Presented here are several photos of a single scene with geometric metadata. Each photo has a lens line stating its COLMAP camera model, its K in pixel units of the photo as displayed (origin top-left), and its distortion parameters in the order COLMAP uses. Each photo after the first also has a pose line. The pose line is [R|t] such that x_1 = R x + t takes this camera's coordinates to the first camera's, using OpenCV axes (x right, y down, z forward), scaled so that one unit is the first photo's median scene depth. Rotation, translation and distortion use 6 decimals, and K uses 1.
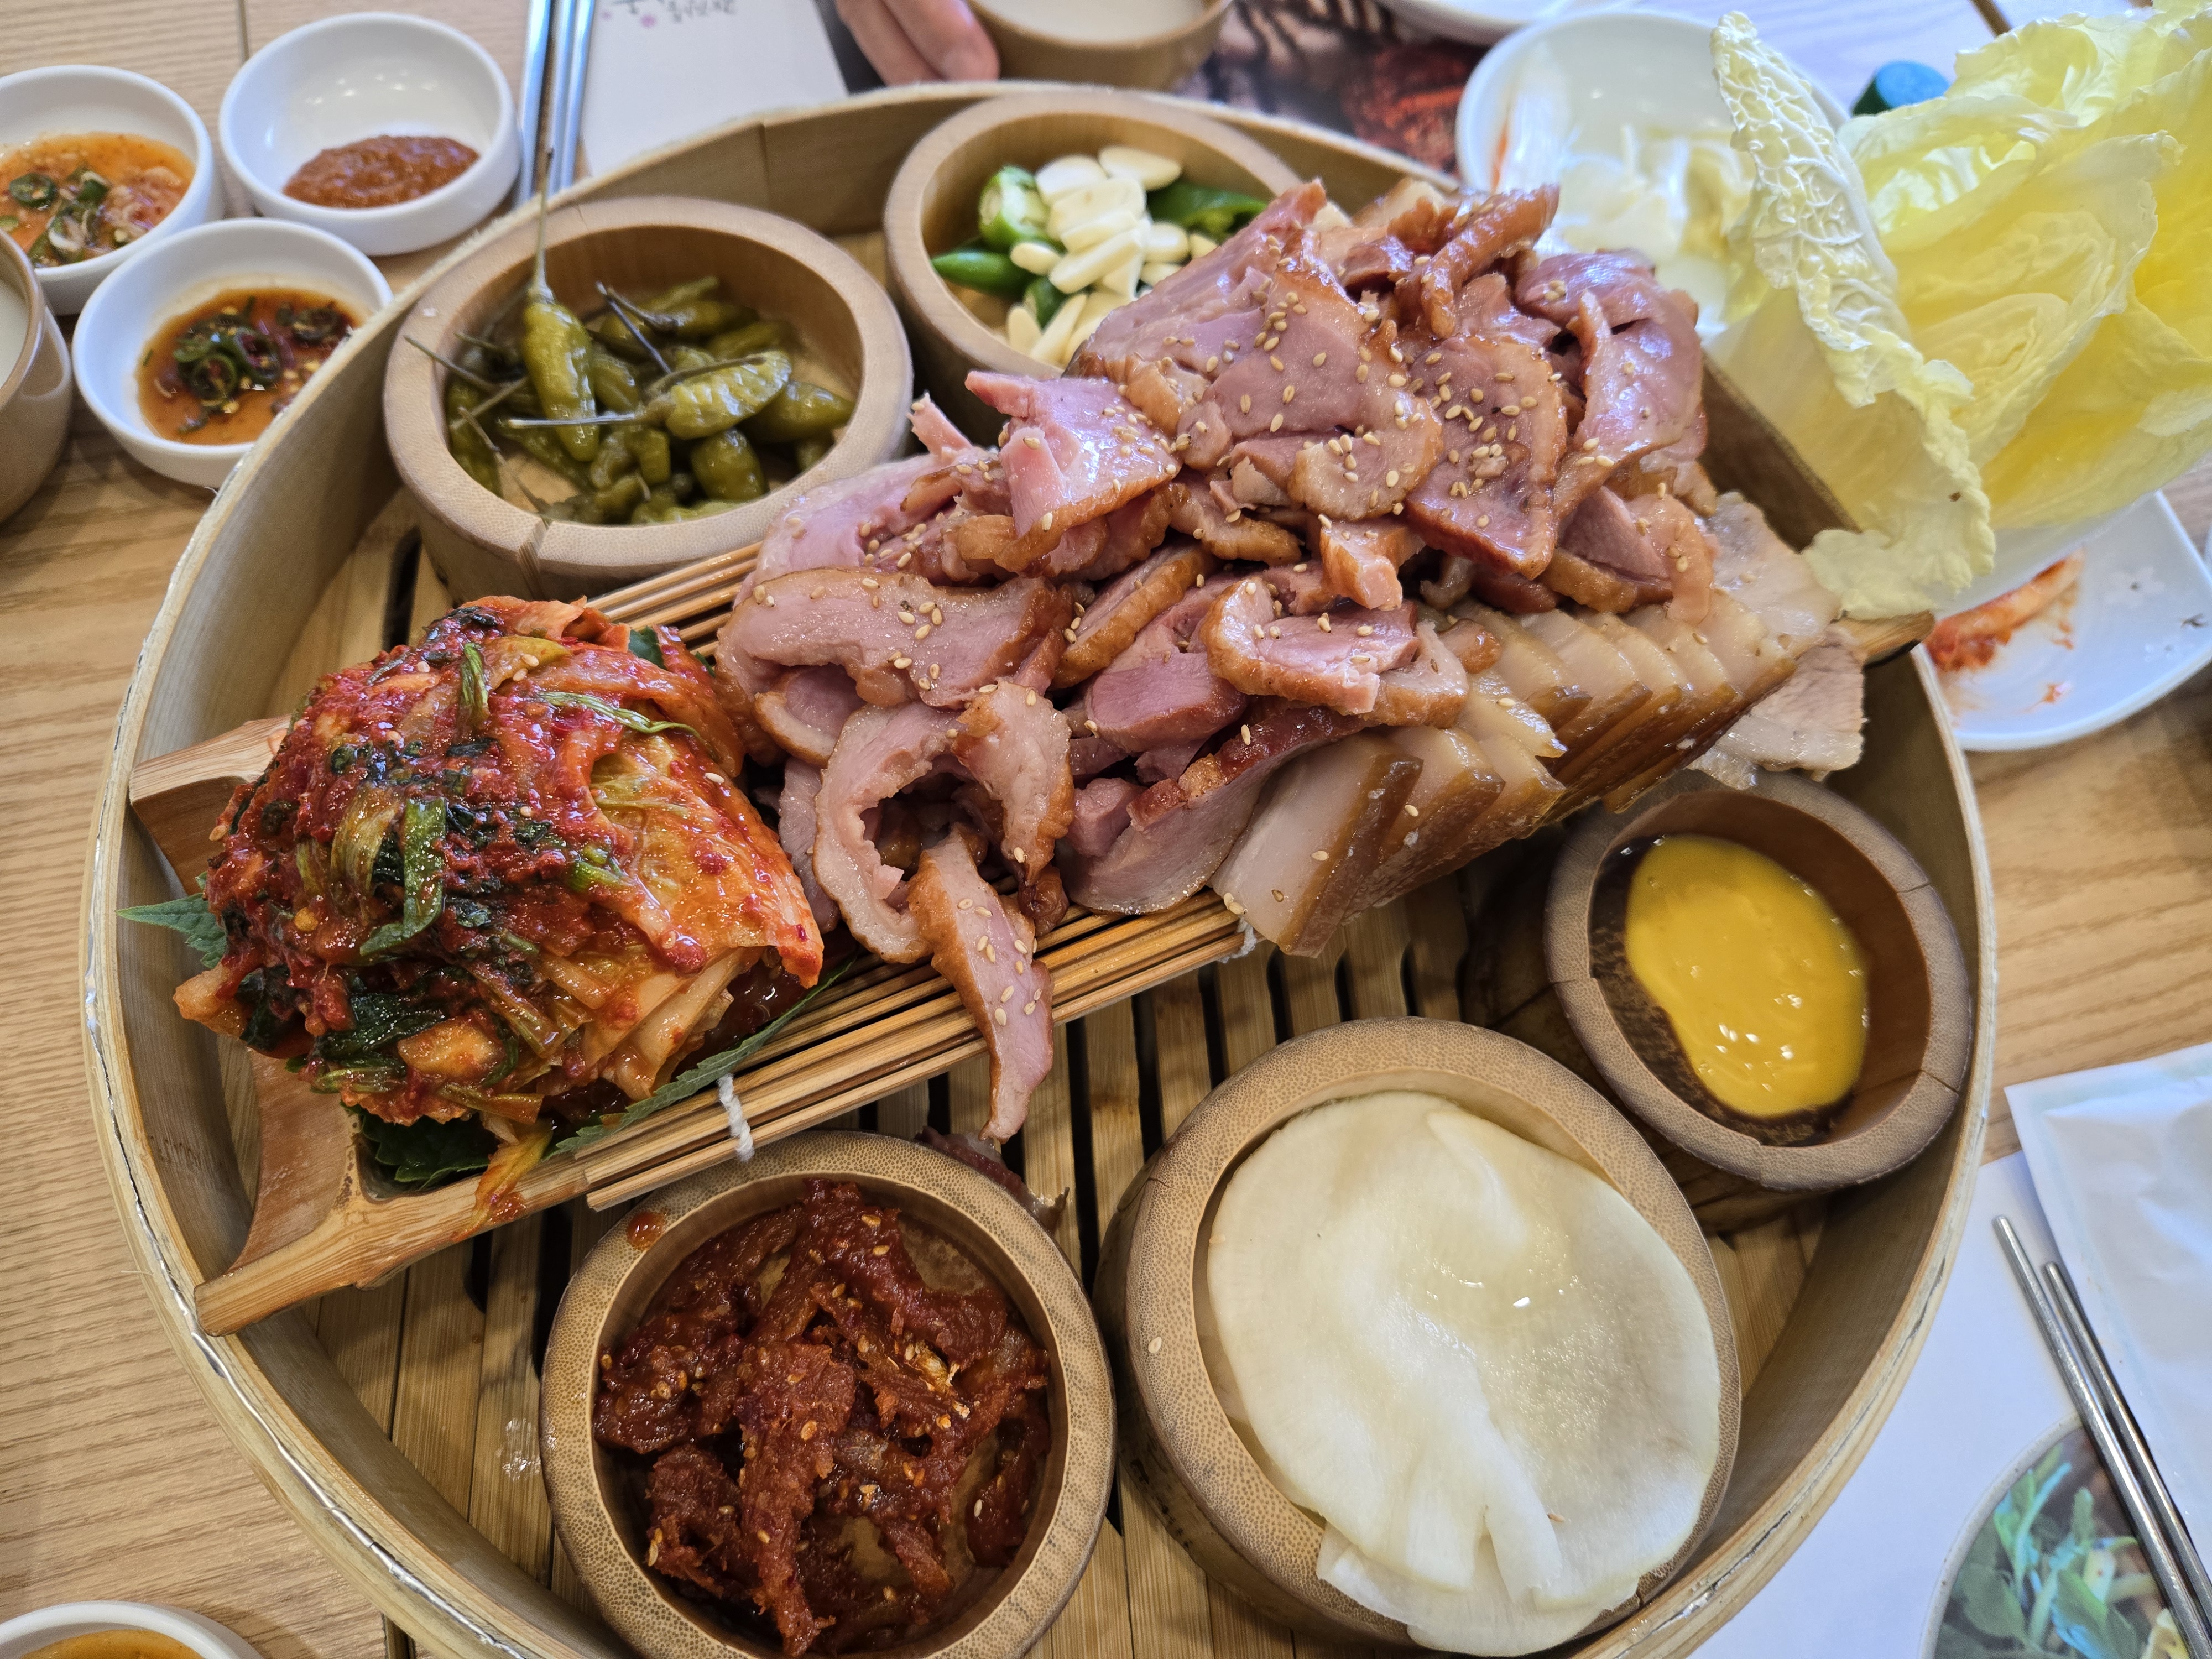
lens RADIAL K [[1502.6, 0, 1106.0], [0, 1502.6, 829.5], [0, 0, 1]] dist [0.020816, -0.041014]
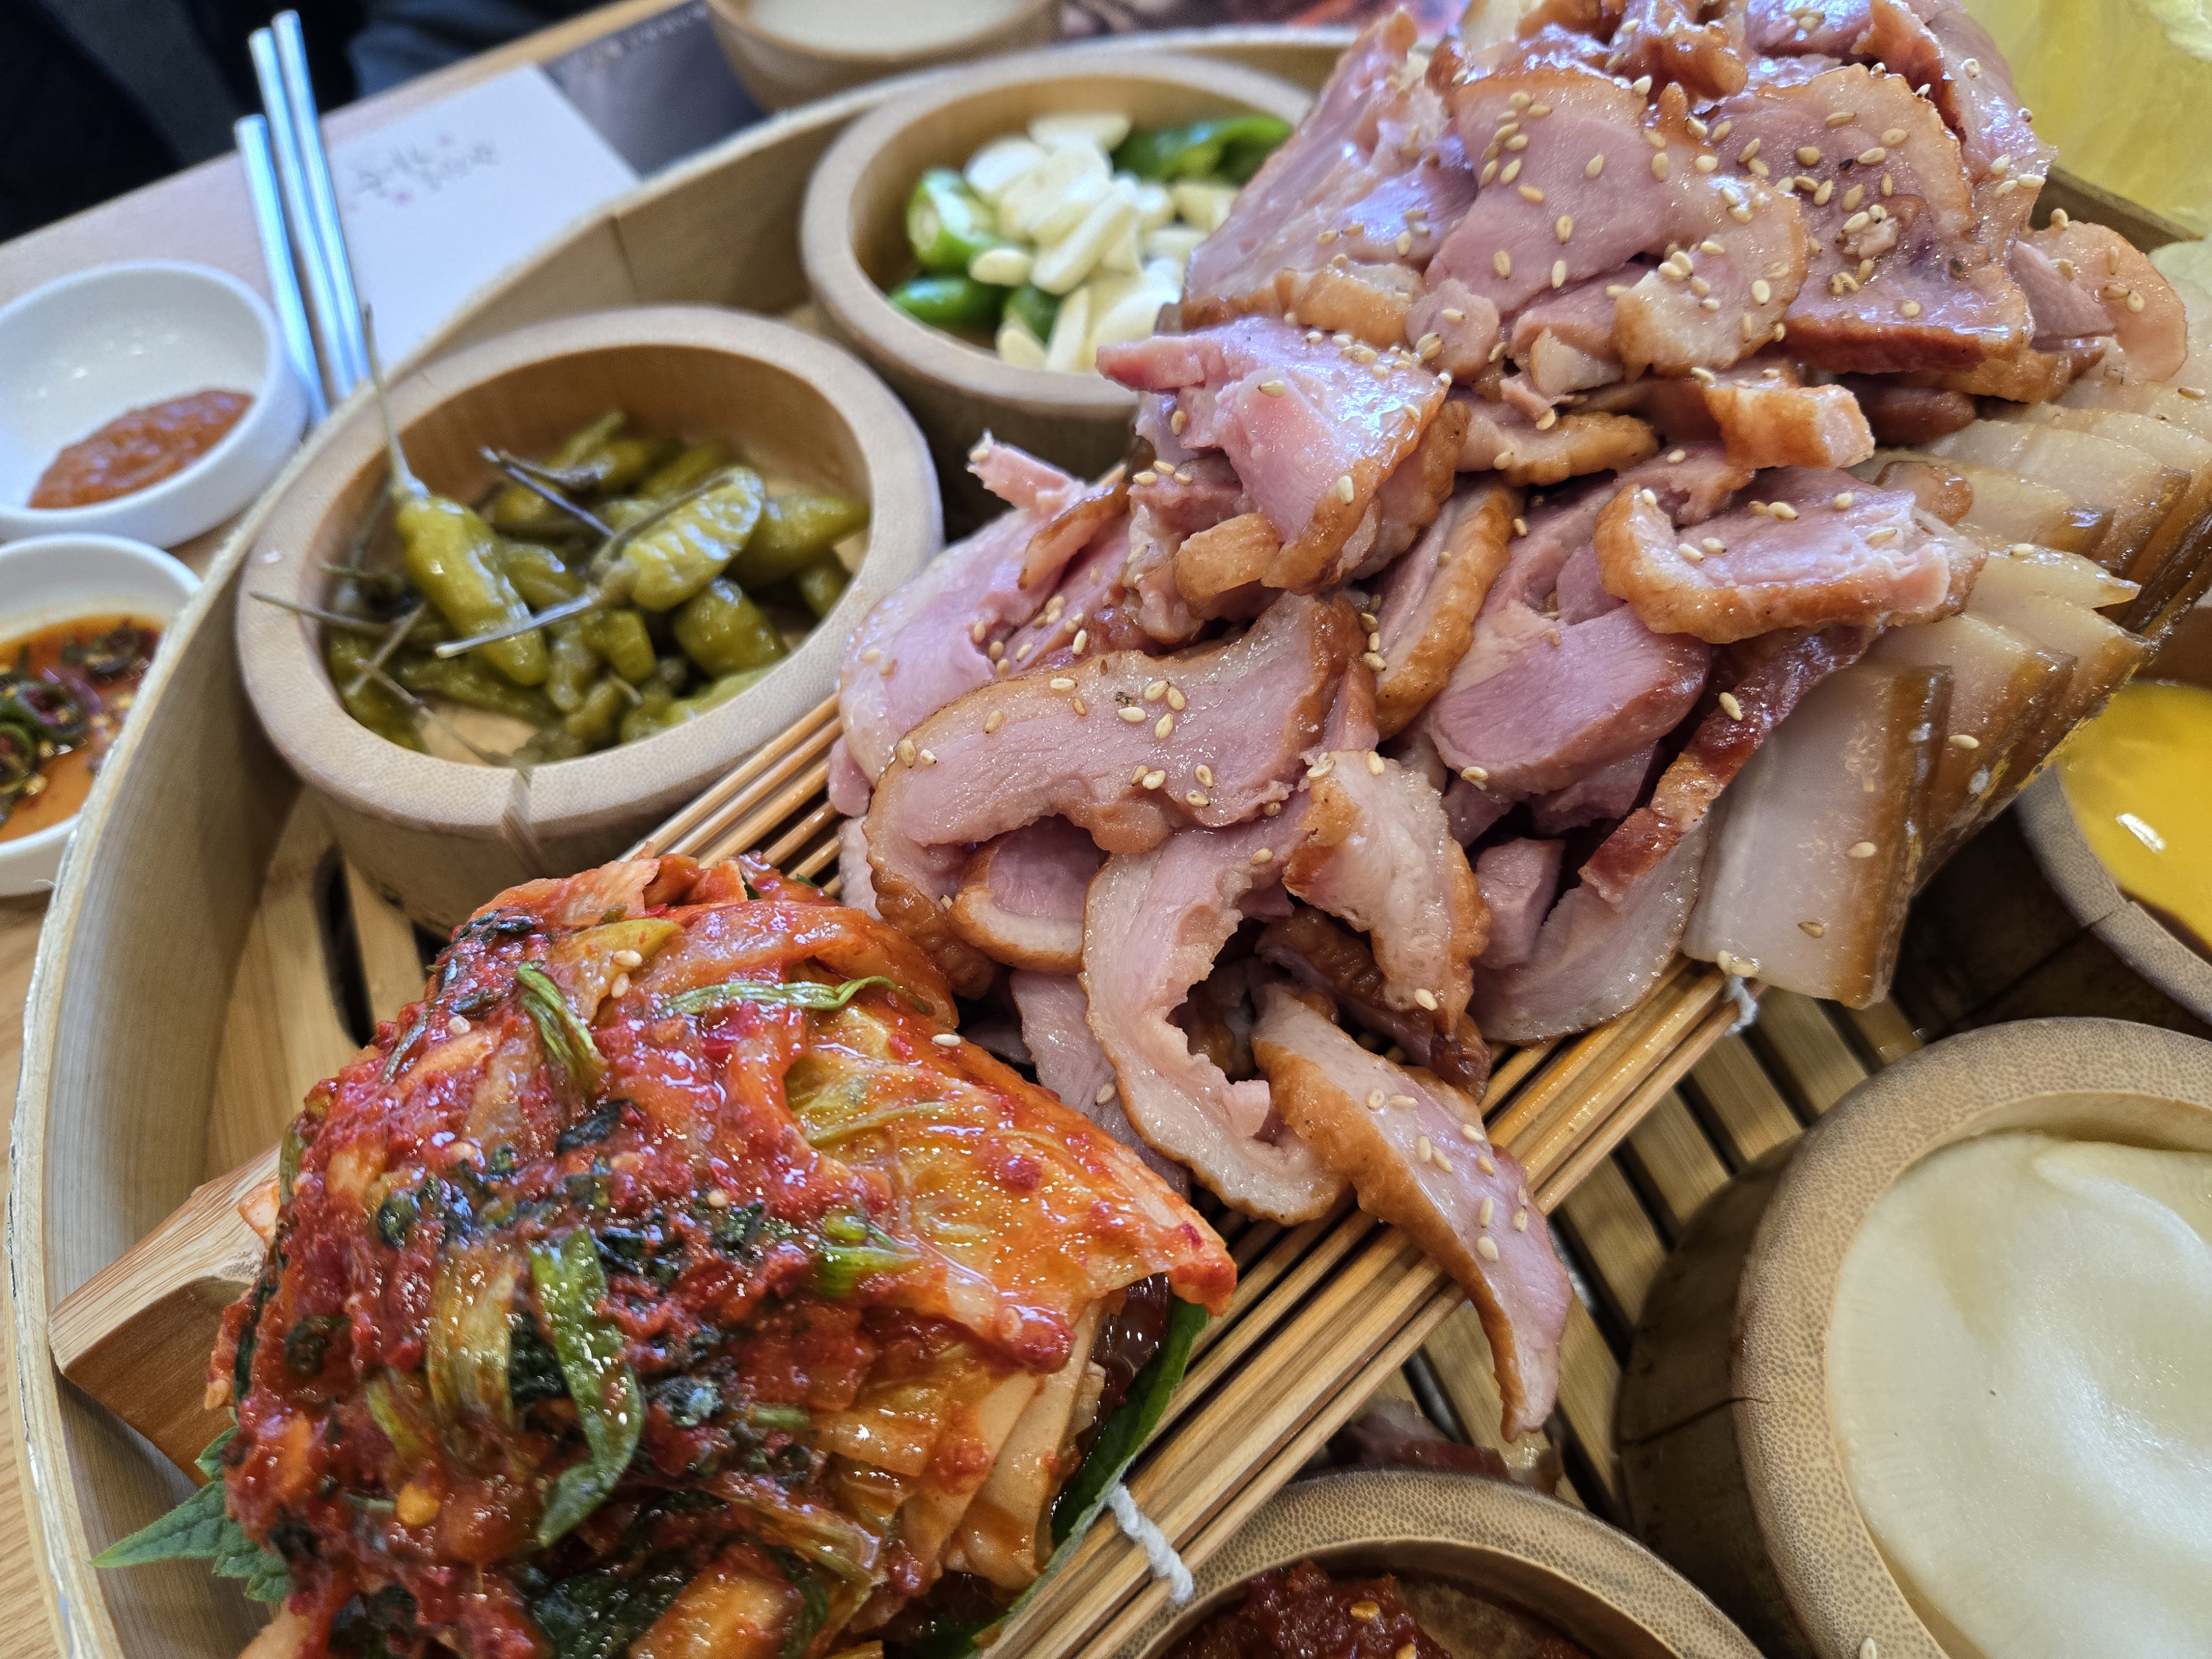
lens RADIAL K [[1524.6, 0, 1089.7], [0, 1524.6, 822.5], [0, 0, 1]] dist [0.006698, -0.036502]
pose [[0.944822, -0.320539, 0.067573, -0.213745], [0.324957, 0.943161, -0.069649, -0.055965], [-0.041407, 0.087764, 0.995280, 0.339277]]
